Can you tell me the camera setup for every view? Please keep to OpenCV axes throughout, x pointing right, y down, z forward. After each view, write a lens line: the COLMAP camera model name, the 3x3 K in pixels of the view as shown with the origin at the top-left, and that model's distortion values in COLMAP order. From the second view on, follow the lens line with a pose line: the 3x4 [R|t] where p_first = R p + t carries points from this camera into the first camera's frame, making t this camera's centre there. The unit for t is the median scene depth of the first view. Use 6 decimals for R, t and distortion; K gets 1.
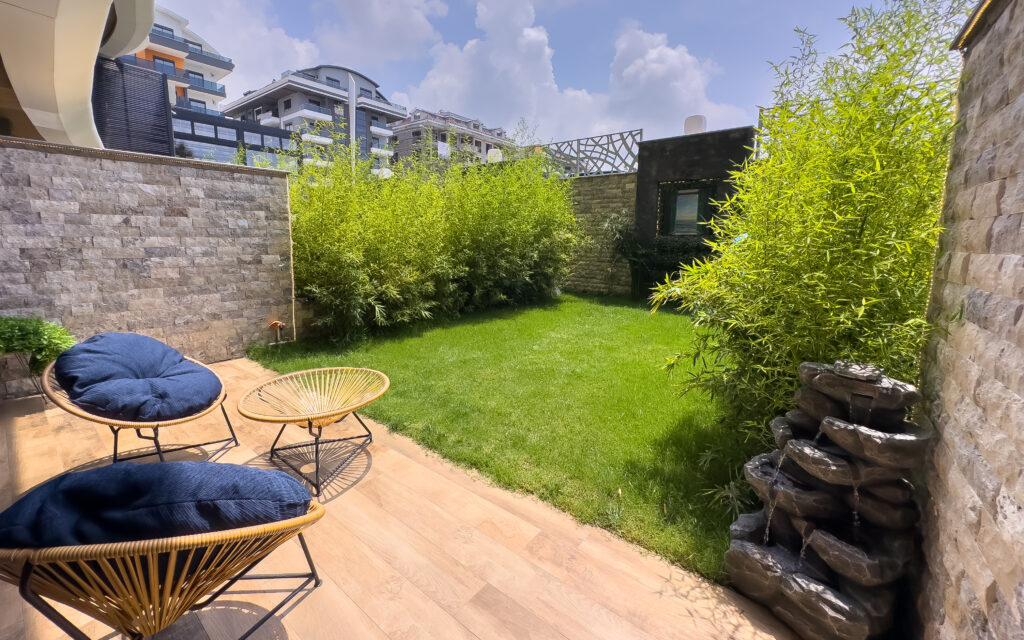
lens RADIAL K [[410.1, 0, 511.9], [0, 410.1, 293.4], [0, 0, 1]] dist [-0.001682, 0.000527]
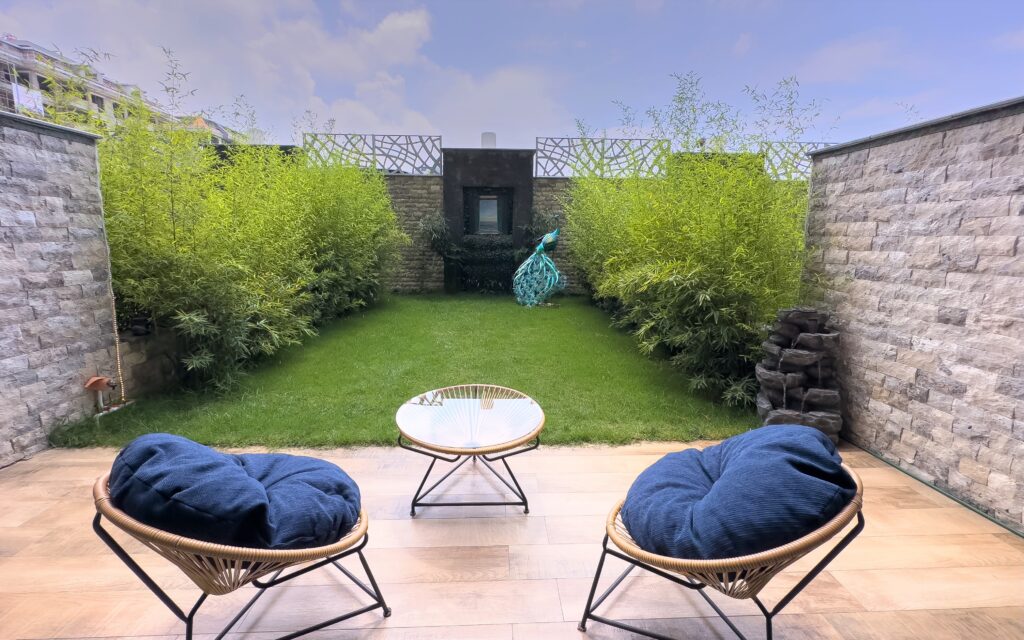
lens RADIAL K [[410.1, 0, 511.9], [0, 410.1, 293.4], [0, 0, 1]] dist [-0.001682, 0.000527]
pose [[0.755457, -0.091811, 0.648734, -0.327461], [0.085349, 0.995487, 0.041495, -0.019955], [-0.649615, 0.024021, 0.759884, 0.081929]]
